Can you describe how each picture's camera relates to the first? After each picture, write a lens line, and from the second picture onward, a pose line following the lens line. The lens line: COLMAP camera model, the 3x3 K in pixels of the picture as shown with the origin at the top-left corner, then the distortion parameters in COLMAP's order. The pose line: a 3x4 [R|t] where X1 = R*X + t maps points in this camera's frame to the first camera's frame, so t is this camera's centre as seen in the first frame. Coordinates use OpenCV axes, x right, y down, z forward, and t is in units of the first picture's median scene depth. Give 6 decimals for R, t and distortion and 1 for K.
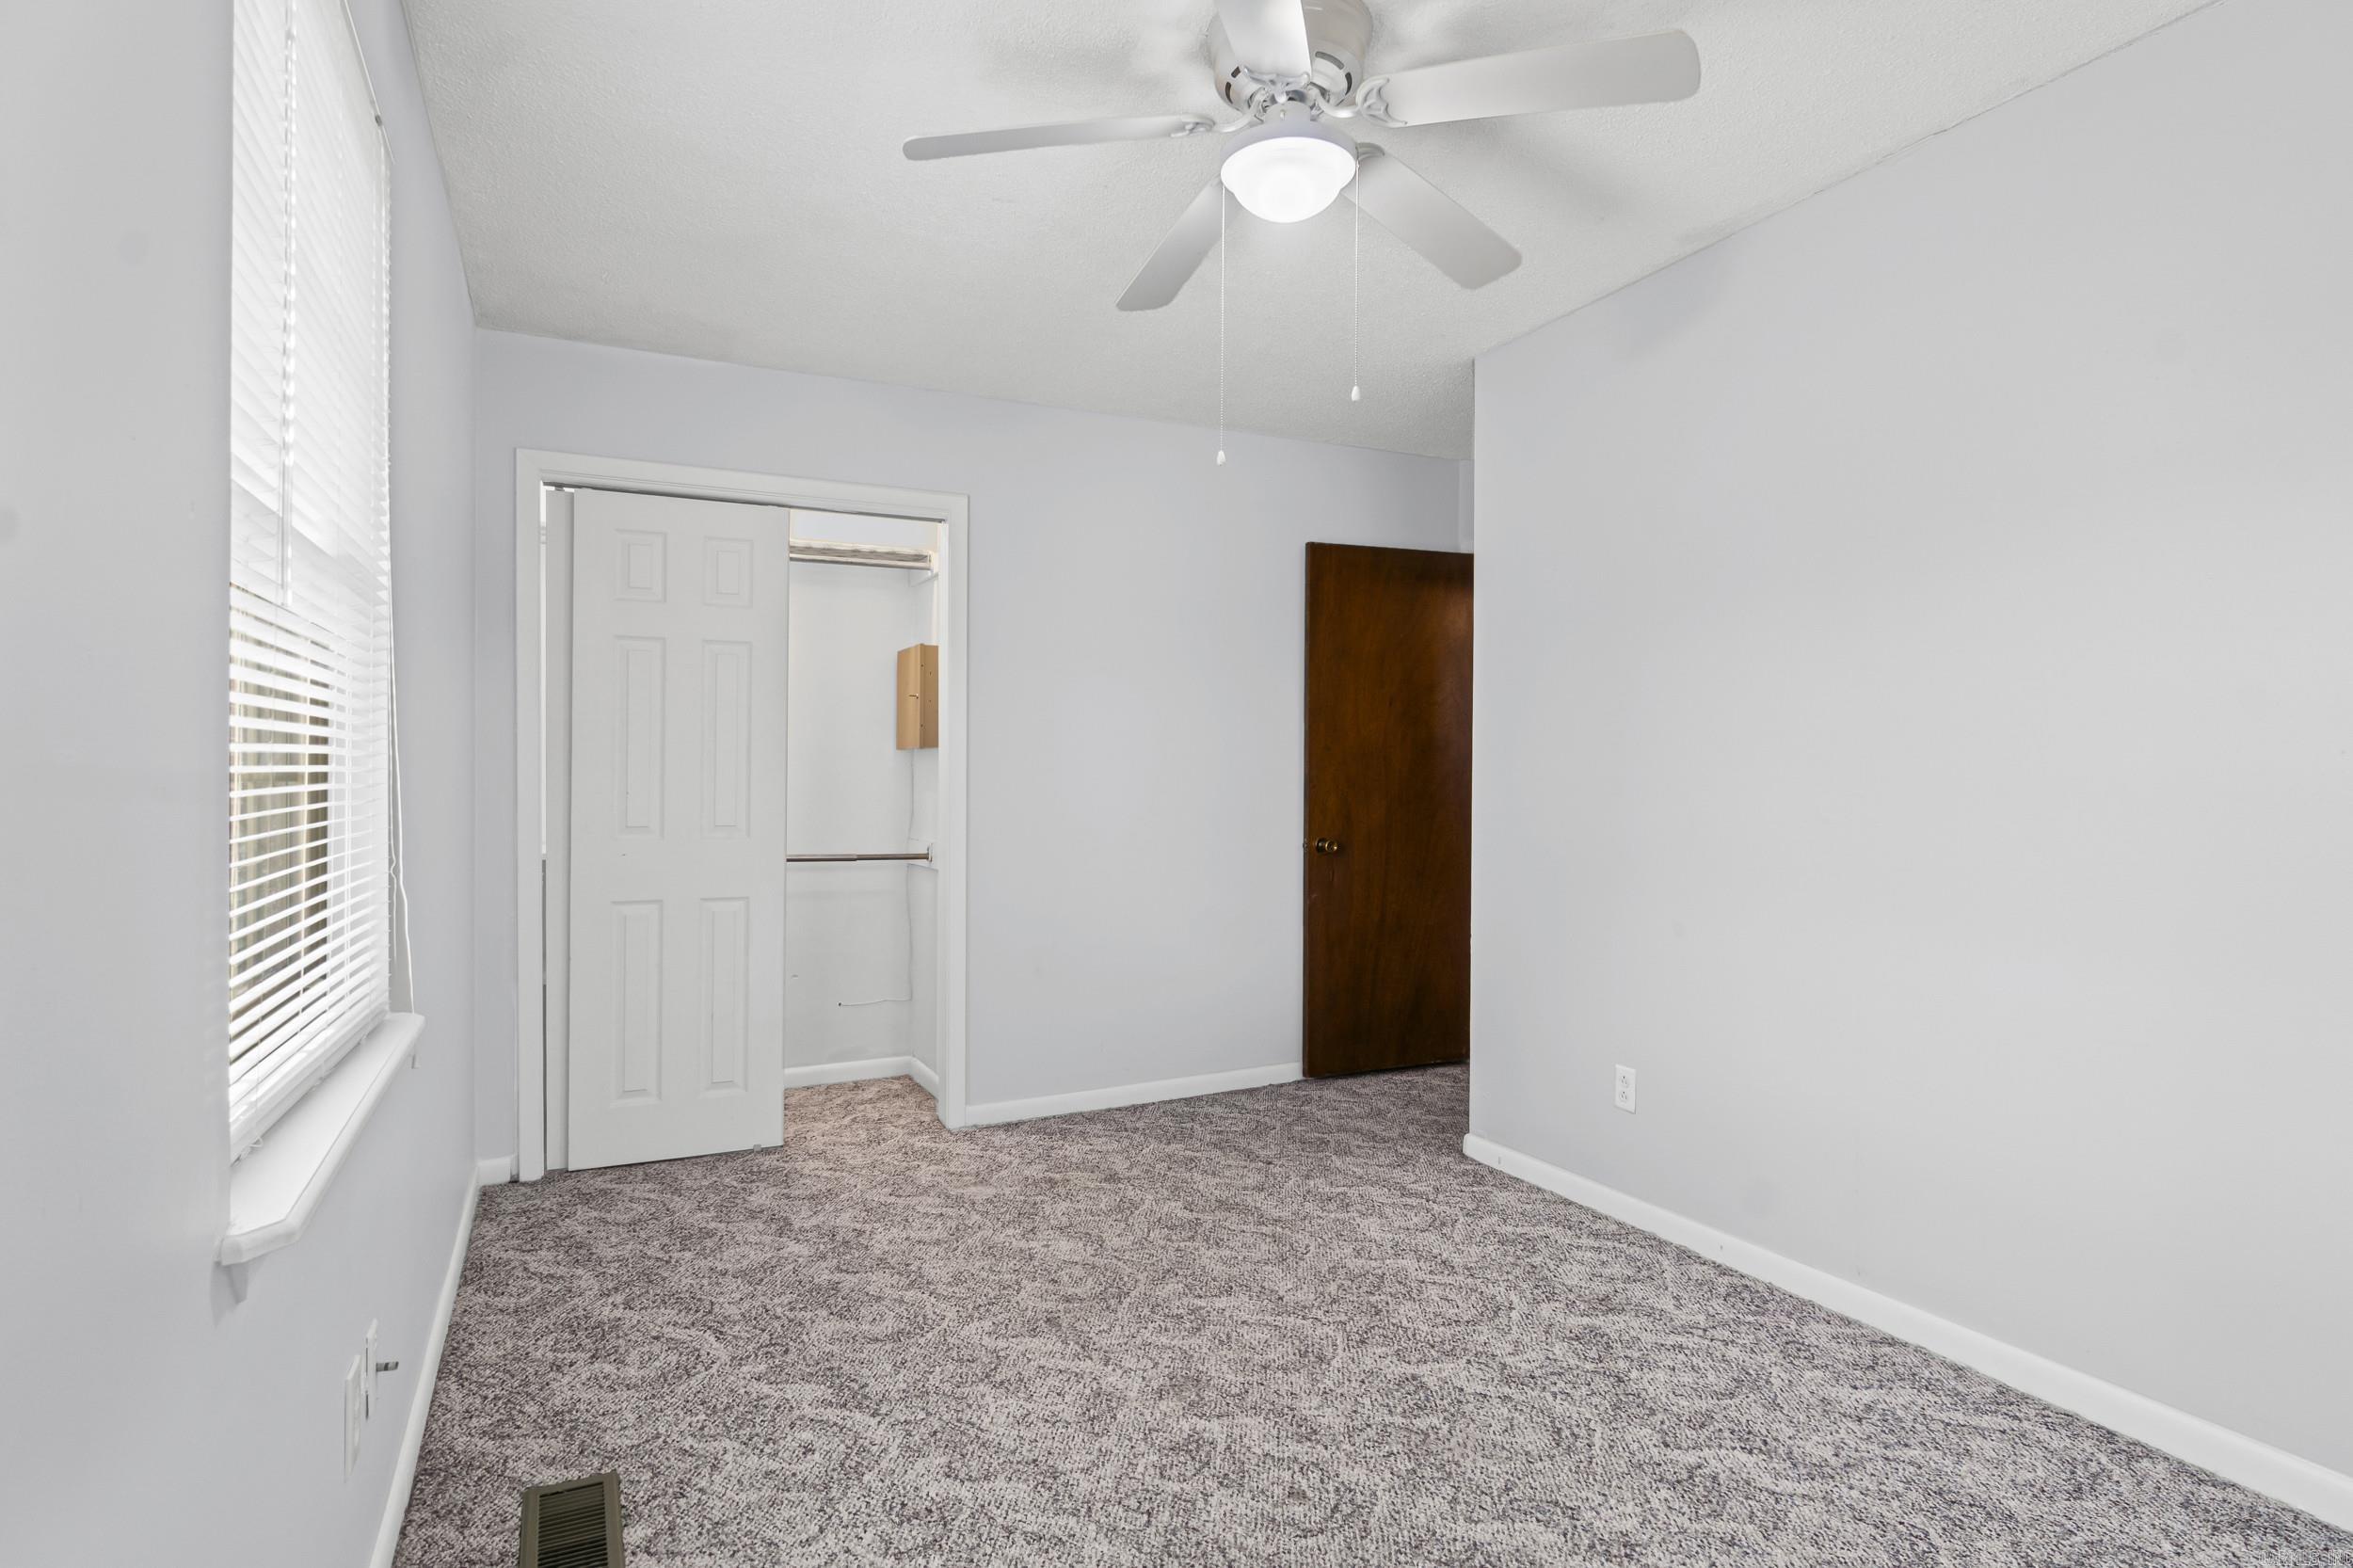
lens RADIAL K [[1195.4, 0, 1176.4], [0, 1195.4, 781.3], [0, 0, 1]] dist [0.005880, 0.000915]
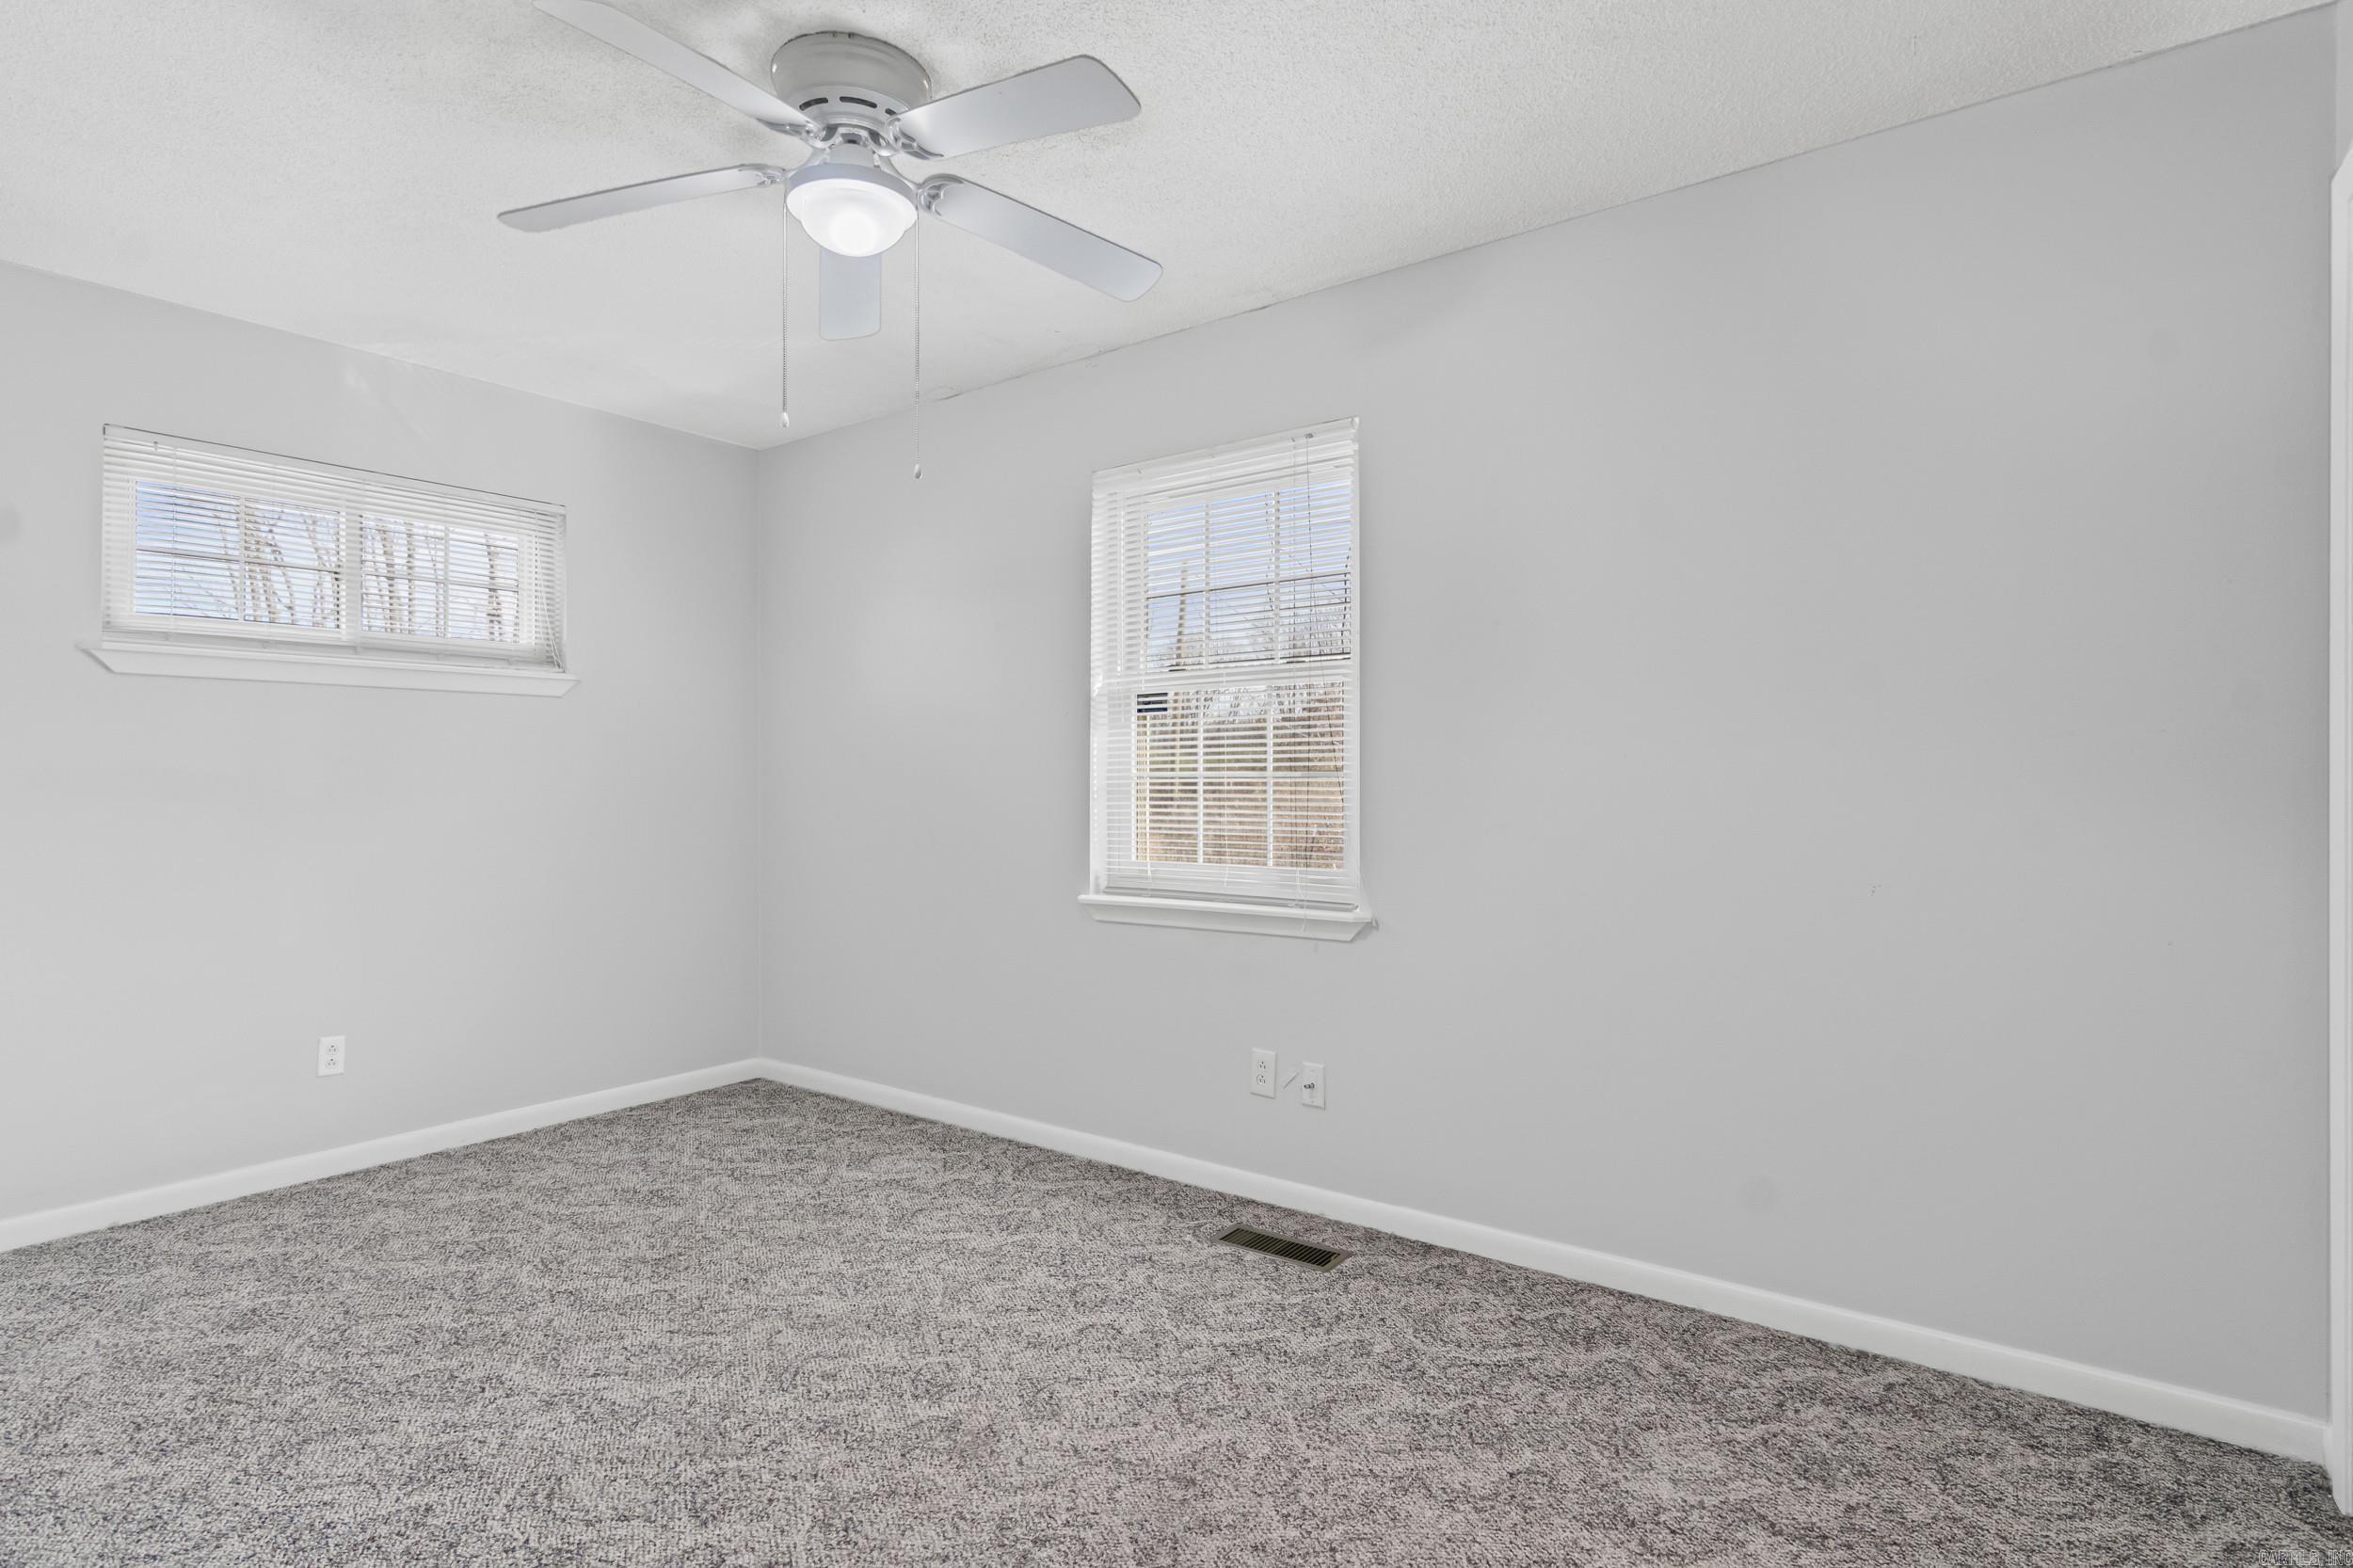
lens RADIAL K [[1195.4, 0, 1177.9], [0, 1195.4, 781.7], [0, 0, 1]] dist [0.005880, 0.000915]
pose [[-0.889608, 0.006781, -0.456675, 0.285304], [0.004439, 0.999971, 0.006201, -0.008972], [0.456704, 0.003489, -0.889612, 1.900105]]
